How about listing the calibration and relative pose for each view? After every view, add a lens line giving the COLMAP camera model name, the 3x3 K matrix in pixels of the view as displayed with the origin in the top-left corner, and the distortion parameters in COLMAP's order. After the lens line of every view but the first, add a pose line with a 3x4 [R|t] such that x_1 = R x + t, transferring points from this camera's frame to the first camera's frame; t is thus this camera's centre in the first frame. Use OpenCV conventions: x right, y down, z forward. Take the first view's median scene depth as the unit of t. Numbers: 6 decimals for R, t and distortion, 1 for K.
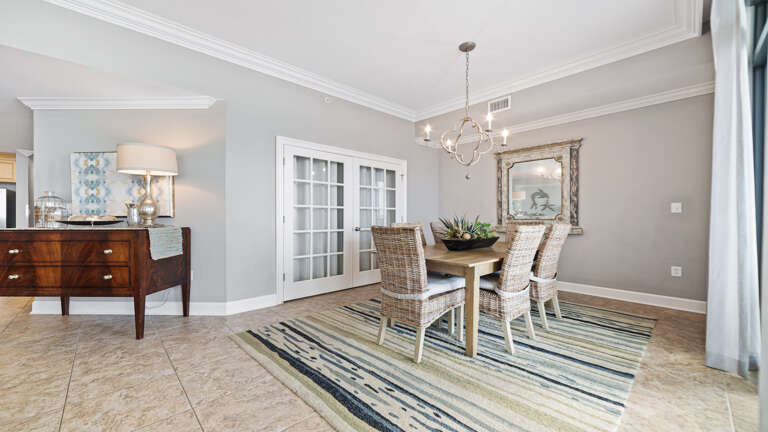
lens RADIAL K [[295.7, 0, 385.8], [0, 295.7, 219.2], [0, 0, 1]] dist [-0.002075, -0.000151]
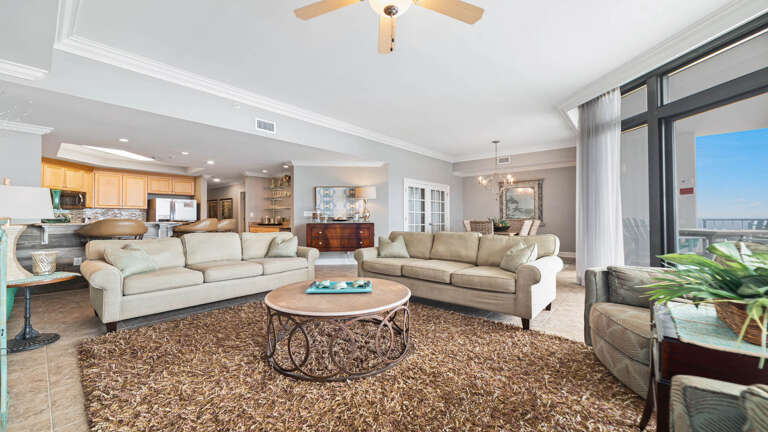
lens RADIAL K [[295.7, 0, 384.7], [0, 295.7, 213.8], [0, 0, 1]] dist [-0.002075, -0.000151]
pose [[0.994192, -0.002996, 0.107582, -0.809328], [0.005612, 0.999696, -0.024018, 0.016662], [-0.107477, 0.024483, 0.993906, -1.130141]]
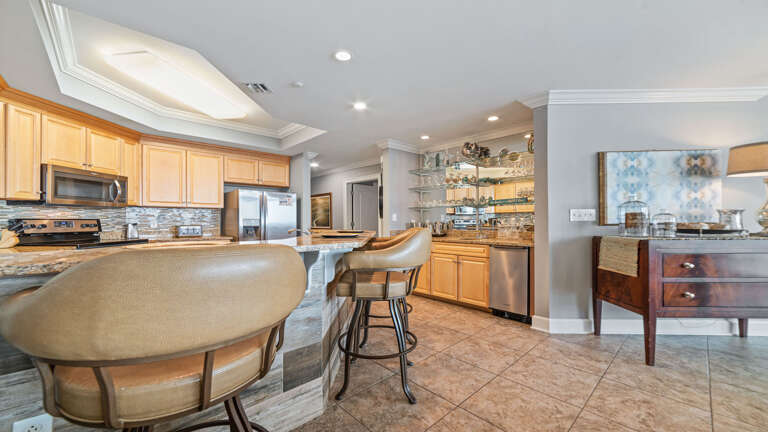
lens RADIAL K [[295.7, 0, 382.4], [0, 295.7, 220.2], [0, 0, 1]] dist [-0.002075, -0.000151]
pose [[0.999855, -0.007009, -0.015537, -1.727231], [0.006860, 0.999930, -0.009616, -0.015989], [0.015604, 0.009508, 0.999833, 0.102928]]
